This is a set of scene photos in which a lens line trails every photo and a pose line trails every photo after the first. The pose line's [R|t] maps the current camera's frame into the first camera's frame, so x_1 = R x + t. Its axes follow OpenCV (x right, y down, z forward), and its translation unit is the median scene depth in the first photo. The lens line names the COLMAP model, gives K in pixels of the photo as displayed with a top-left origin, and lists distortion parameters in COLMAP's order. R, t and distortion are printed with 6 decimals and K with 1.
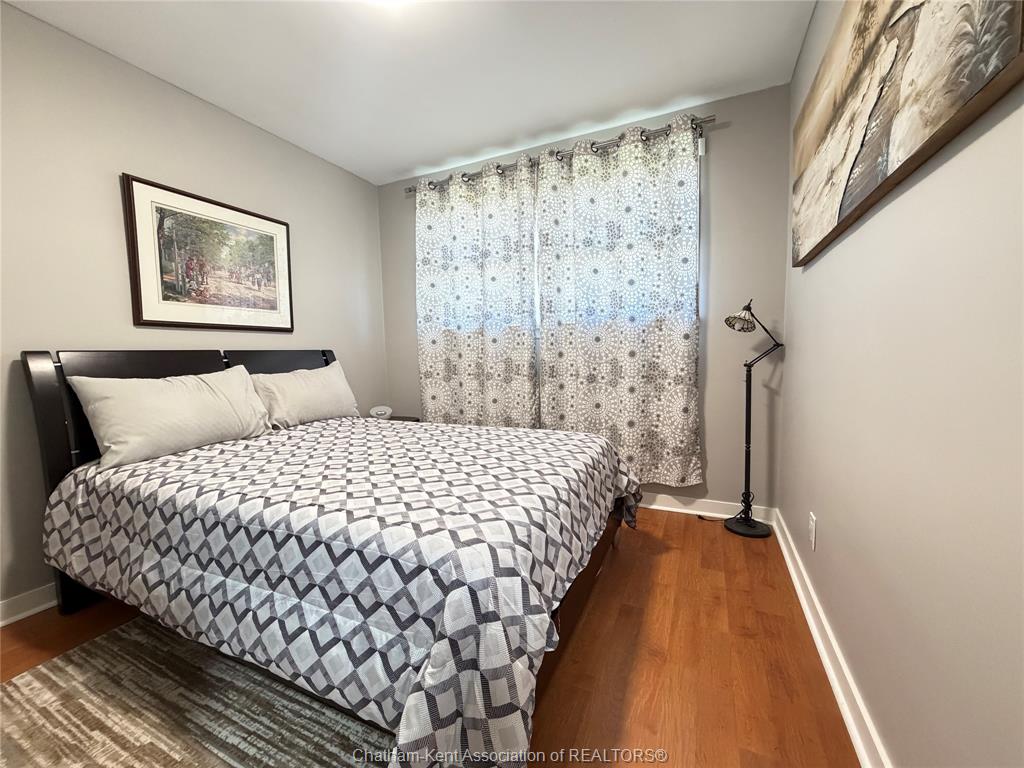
lens RADIAL K [[408.9, 0, 511.3], [0, 408.9, 381.9], [0, 0, 1]] dist [0.000480, 0.000209]
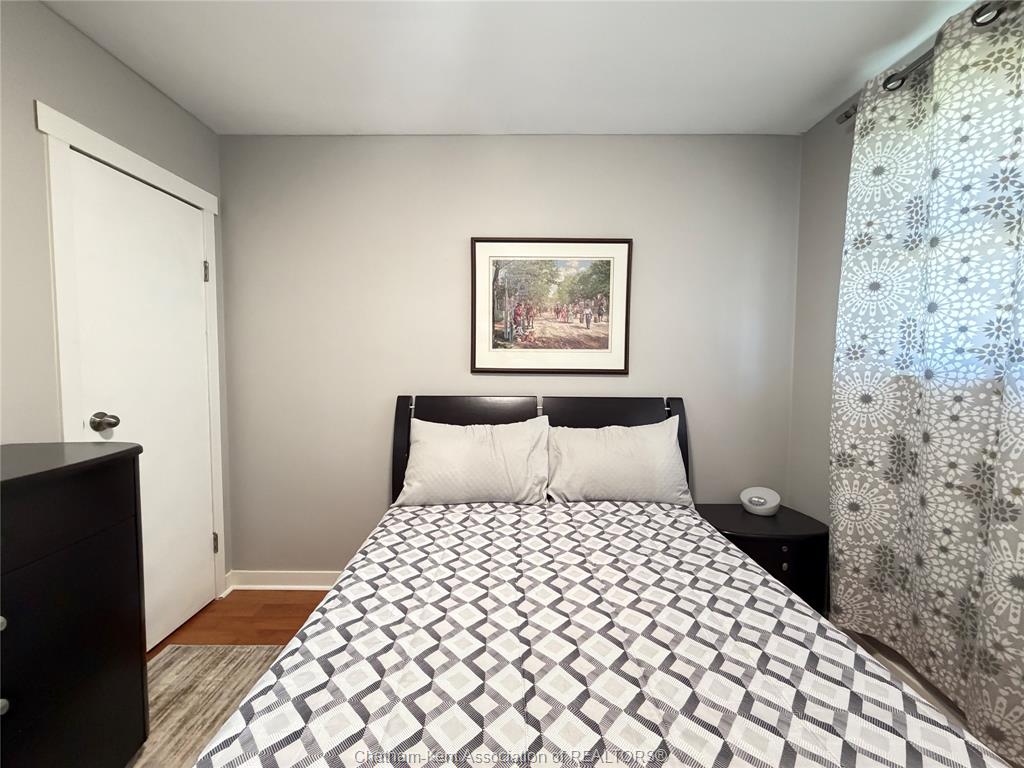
lens RADIAL K [[408.9, 0, 511.9], [0, 408.9, 383.3], [0, 0, 1]] dist [0.000480, 0.000209]
pose [[0.419847, 0.071983, -0.904736, 0.102375], [-0.081274, 0.995827, 0.041515, -0.127617], [0.903949, 0.056102, 0.423945, 0.488442]]
